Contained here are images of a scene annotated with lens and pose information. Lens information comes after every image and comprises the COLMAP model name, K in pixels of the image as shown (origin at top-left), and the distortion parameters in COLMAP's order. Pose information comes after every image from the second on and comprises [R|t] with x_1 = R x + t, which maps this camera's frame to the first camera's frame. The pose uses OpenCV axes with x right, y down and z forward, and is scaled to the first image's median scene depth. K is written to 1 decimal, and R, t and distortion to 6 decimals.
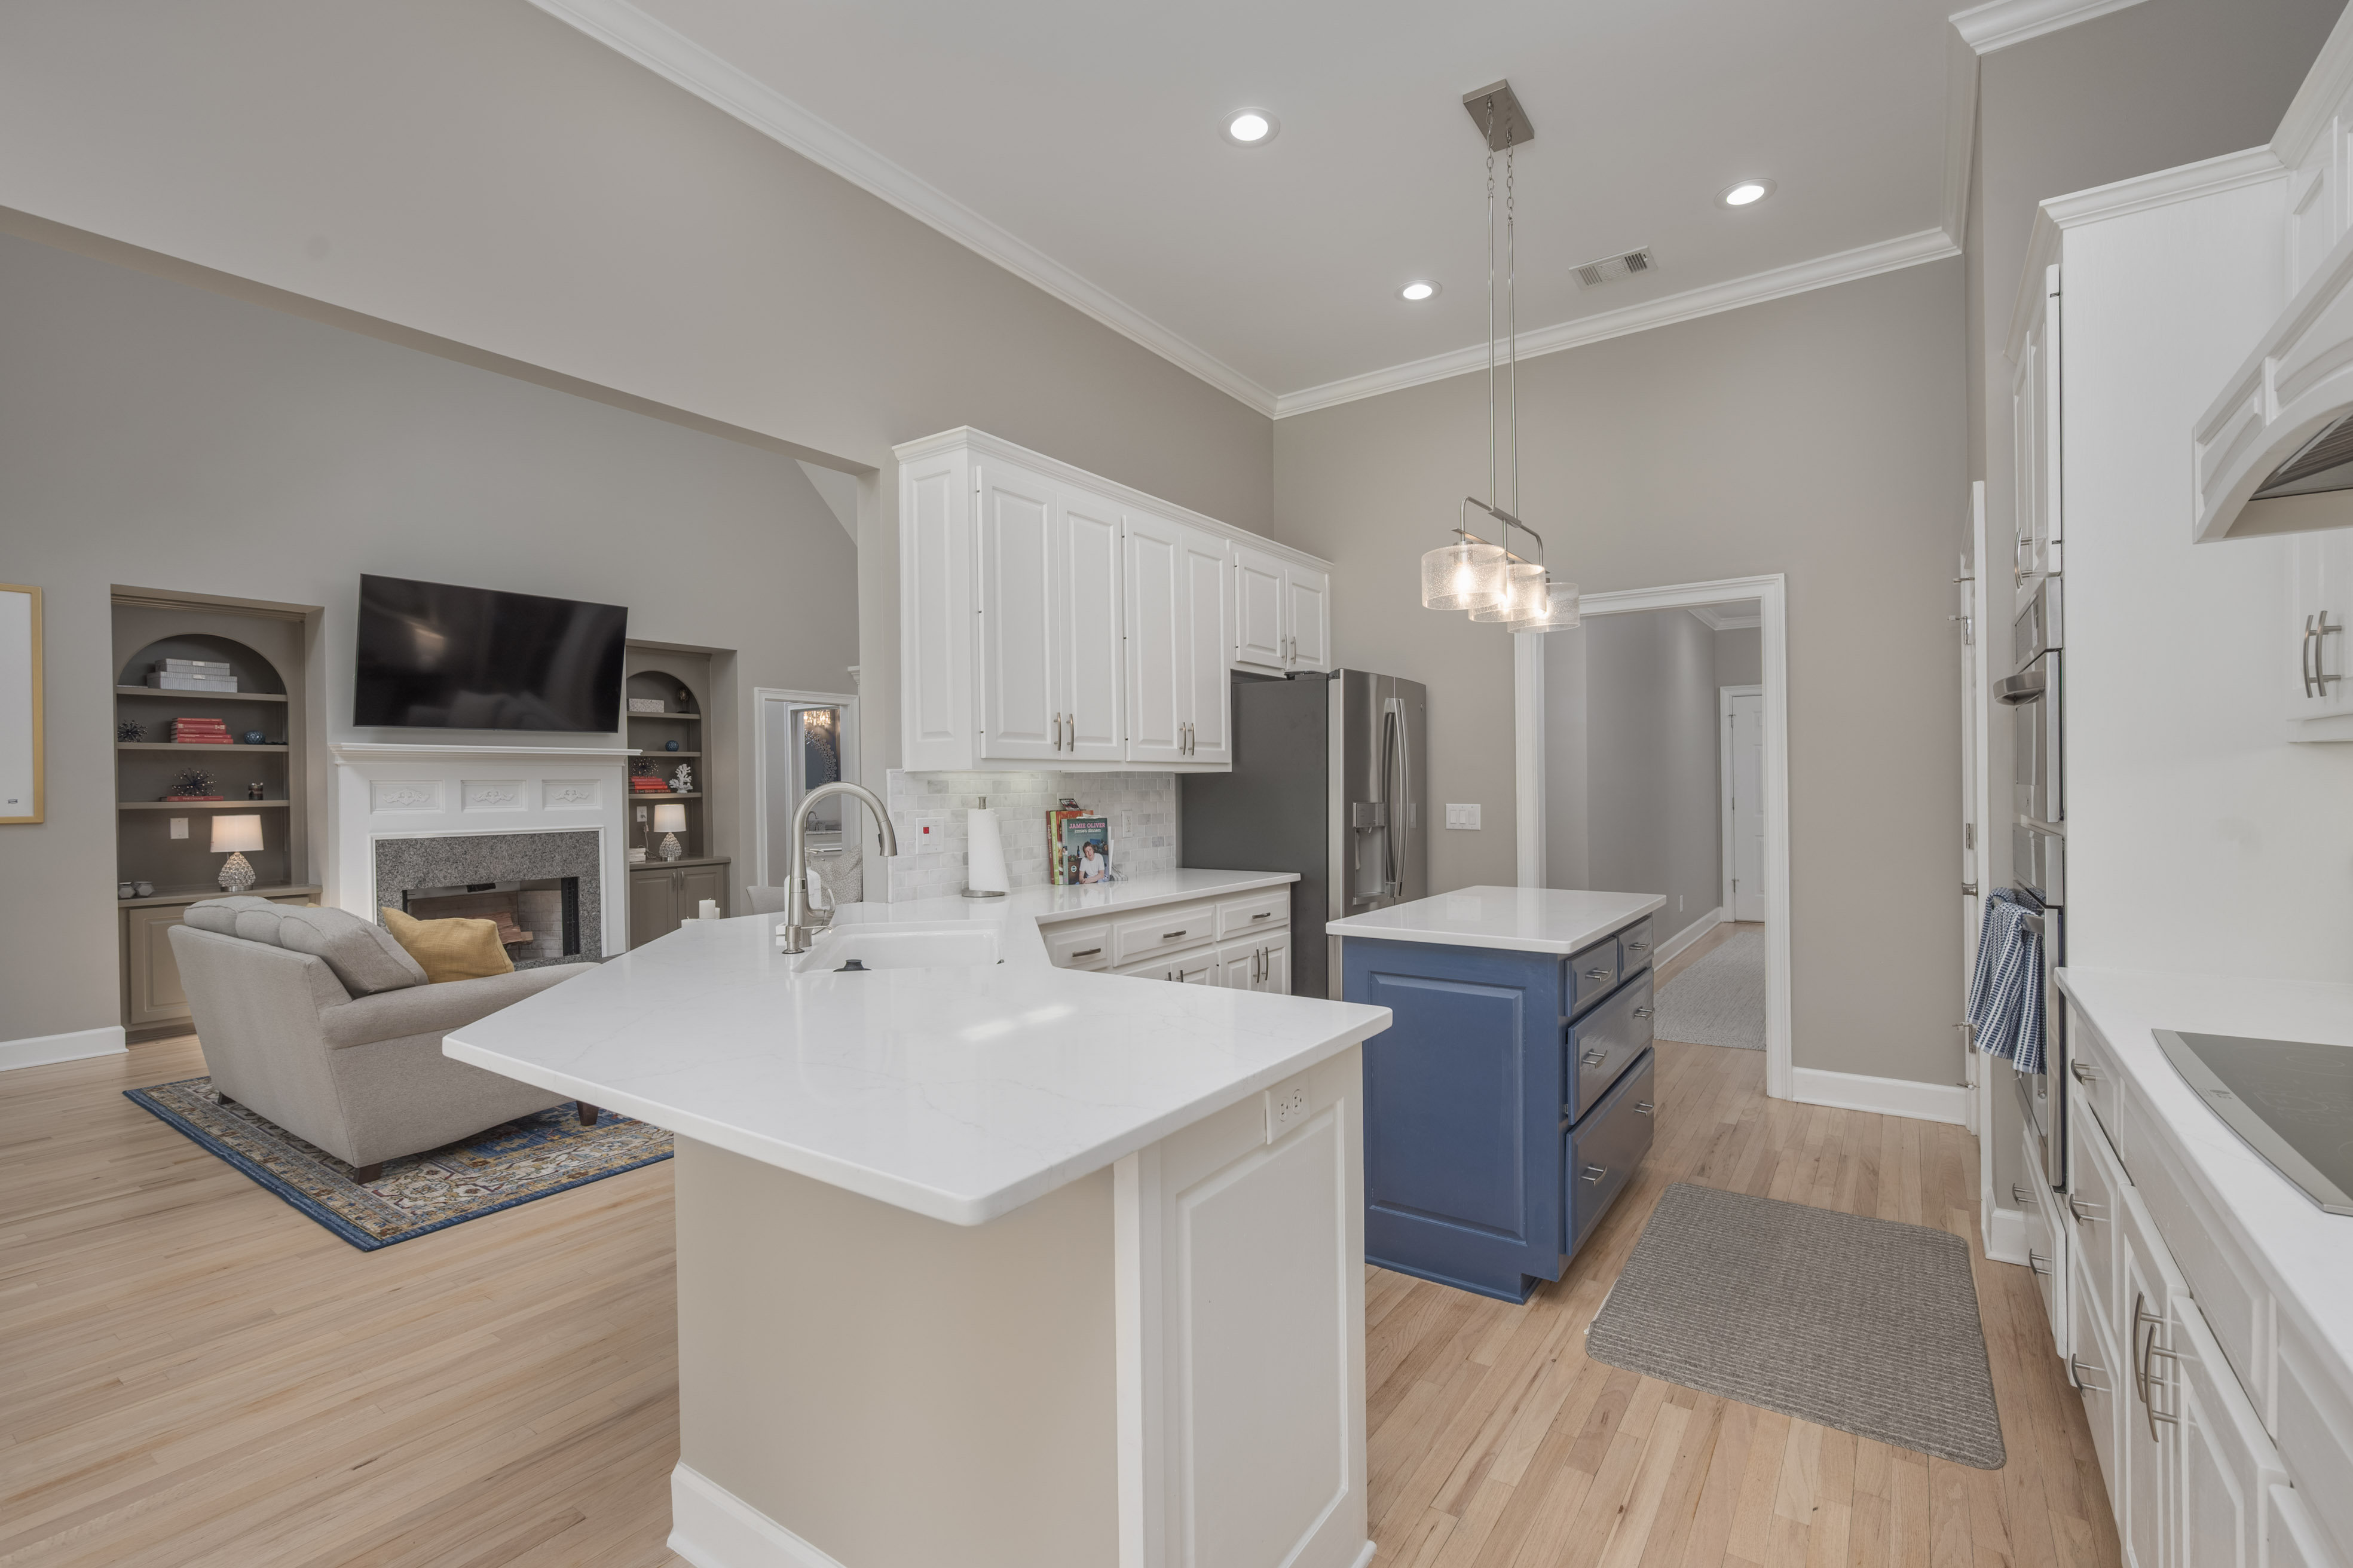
lens RADIAL K [[1054.1, 0, 1181.1], [0, 1054.1, 784.4], [0, 0, 1]] dist [0.001687, 0.000212]
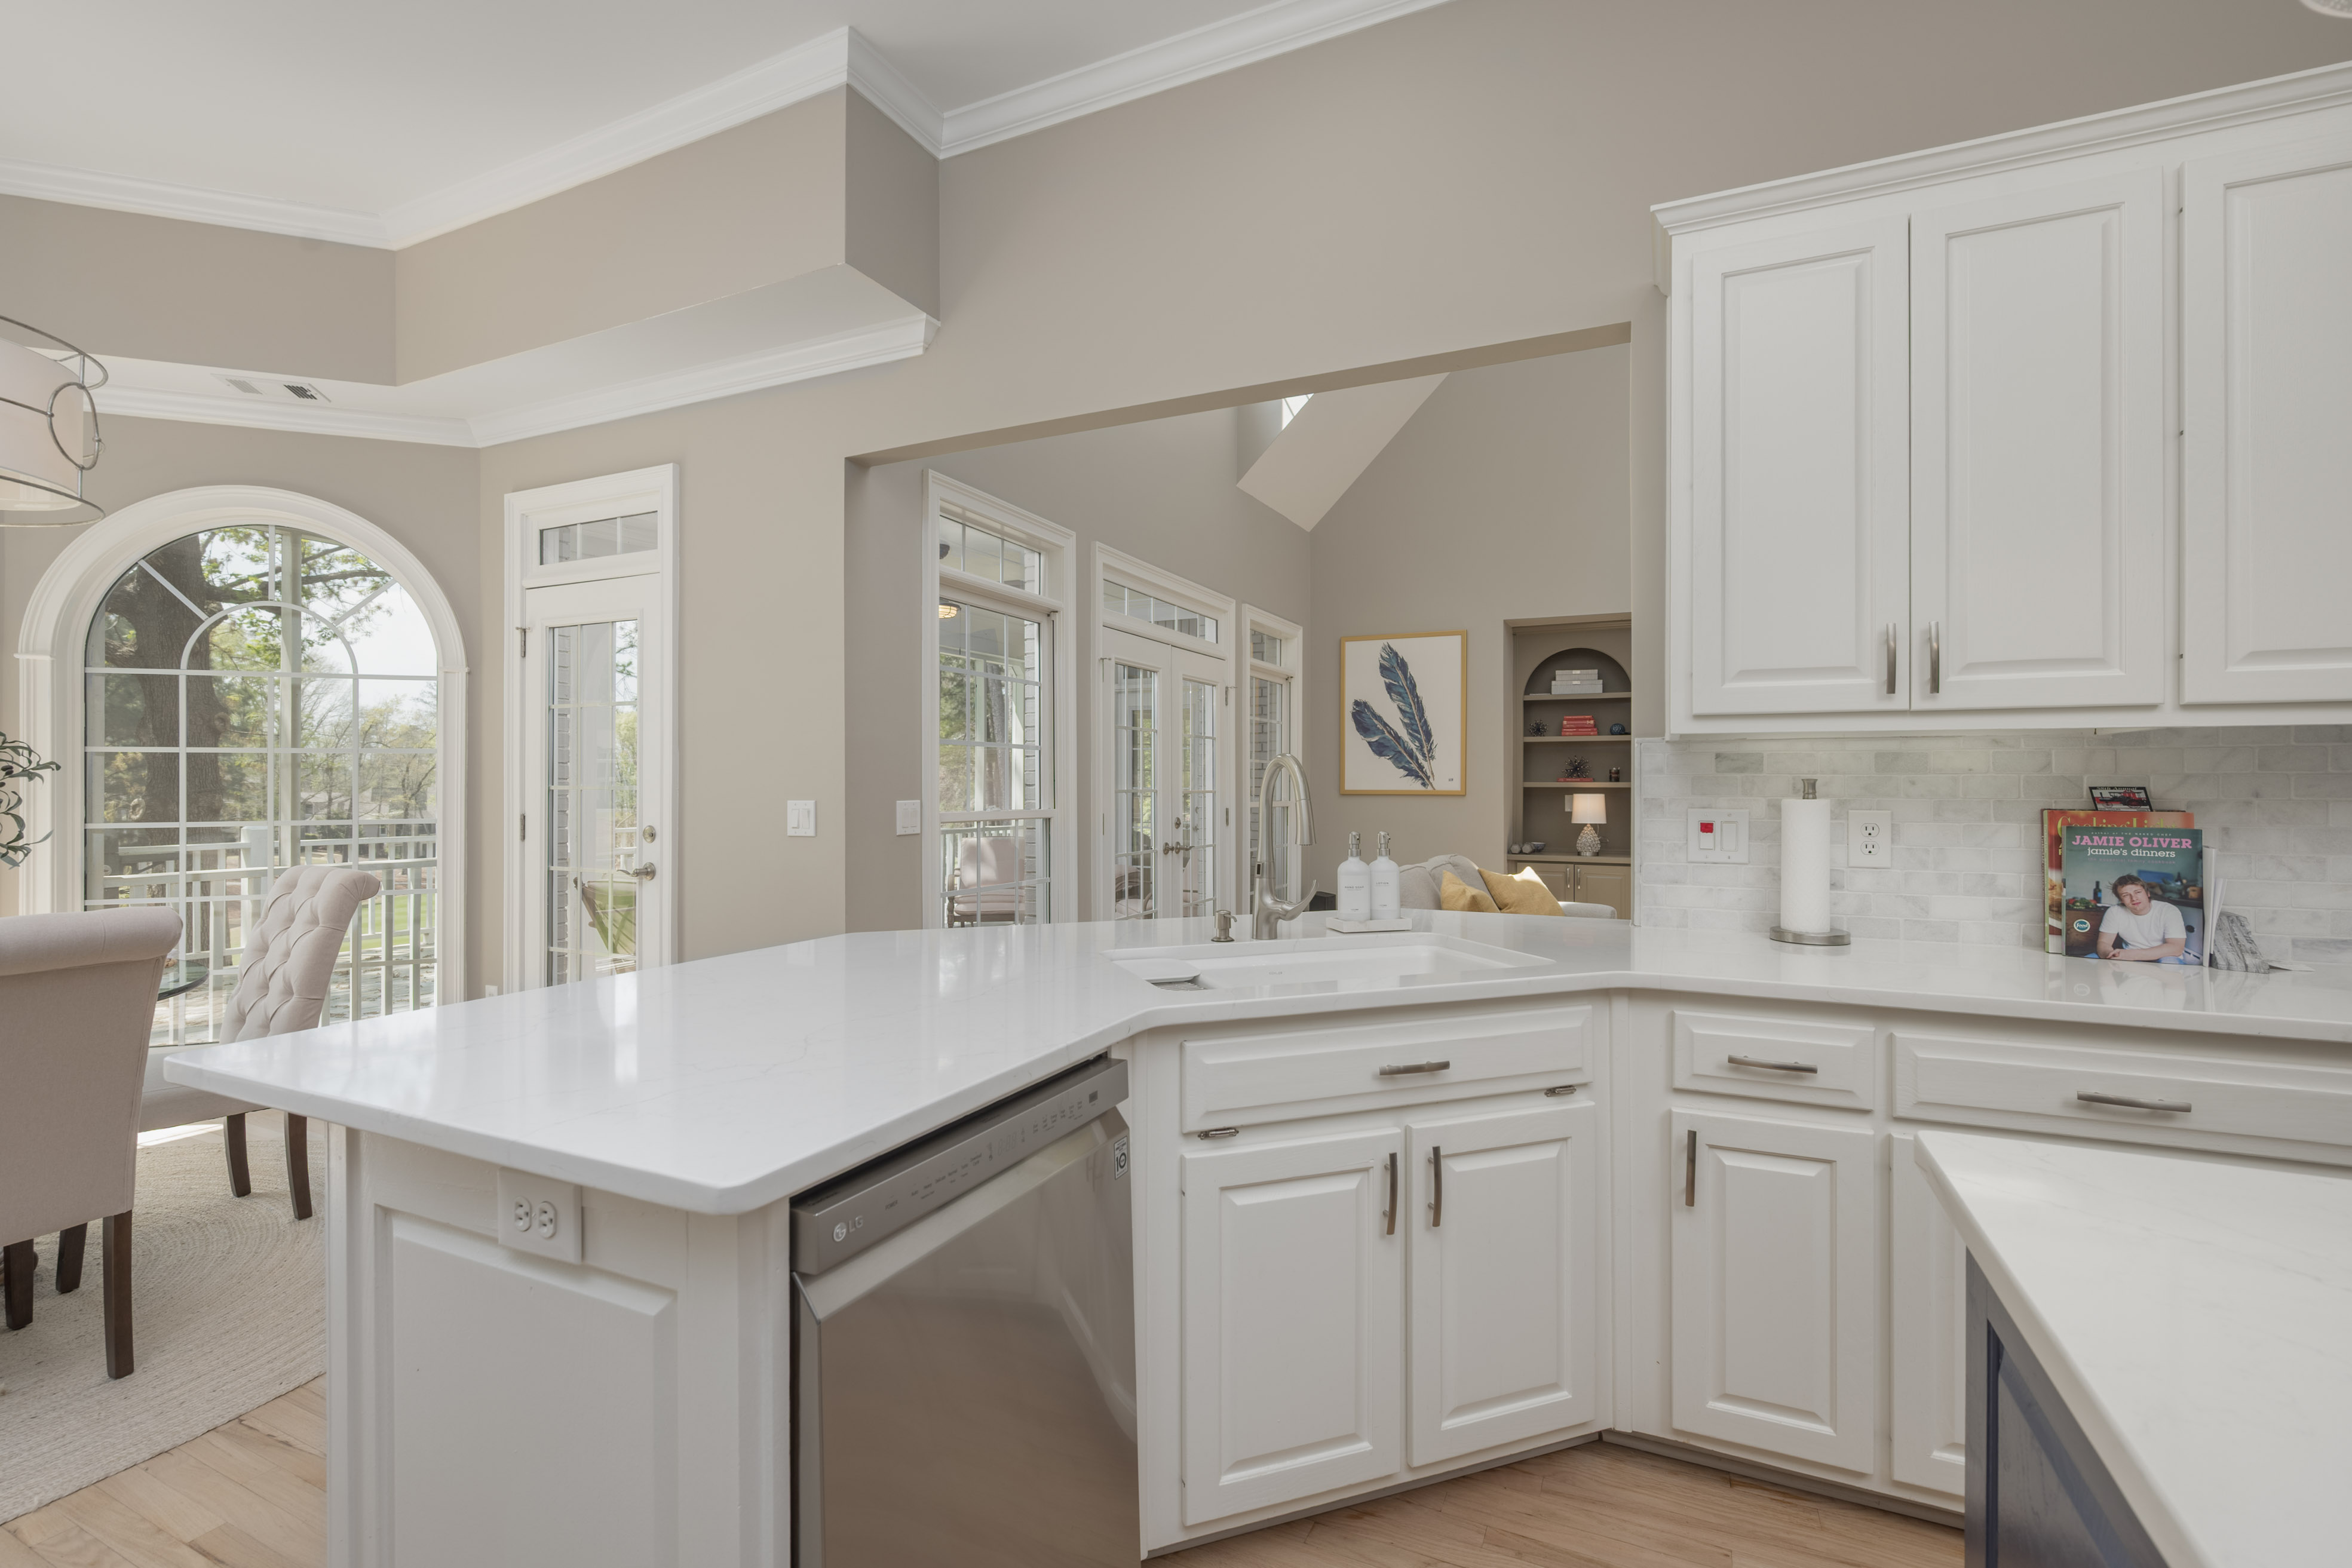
lens RADIAL K [[1045.9, 0, 1182.0], [0, 1045.9, 785.7], [0, 0, 1]] dist [0.000083, -0.000183]
pose [[0.168515, 0.013195, -0.985611, 0.307139], [-0.002529, 0.999913, 0.012954, 0.007974], [0.985696, 0.000309, 0.168534, 0.481672]]
